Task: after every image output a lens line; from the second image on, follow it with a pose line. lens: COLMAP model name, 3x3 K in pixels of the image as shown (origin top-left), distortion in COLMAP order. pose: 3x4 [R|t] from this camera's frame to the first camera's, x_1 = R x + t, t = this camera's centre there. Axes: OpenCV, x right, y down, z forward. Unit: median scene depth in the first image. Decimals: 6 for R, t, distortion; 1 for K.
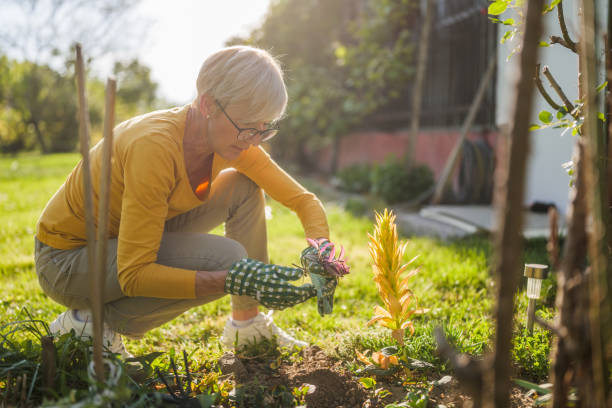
lens RADIAL K [[678.7, 0, 306.0], [0, 678.7, 204.0], [0, 0, 1]] dist [-0.000923, -0.020452]
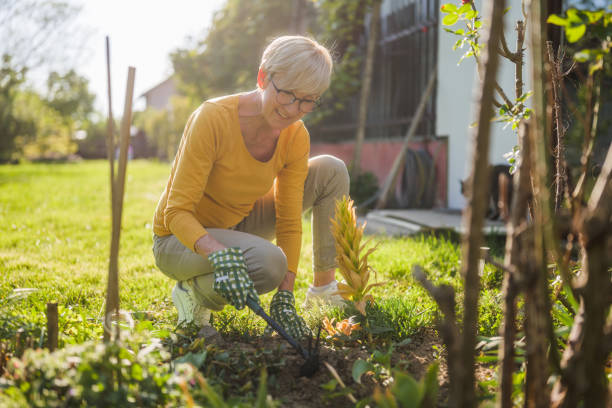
lens RADIAL K [[678.7, 0, 306.0], [0, 678.7, 204.0], [0, 0, 1]] dist [-0.000923, -0.020452]
pose [[0.995605, 0.005361, 0.093502, -0.048824], [-0.003111, 0.999702, -0.024198, 0.038542], [-0.093604, 0.023801, 0.995325, -0.090263]]
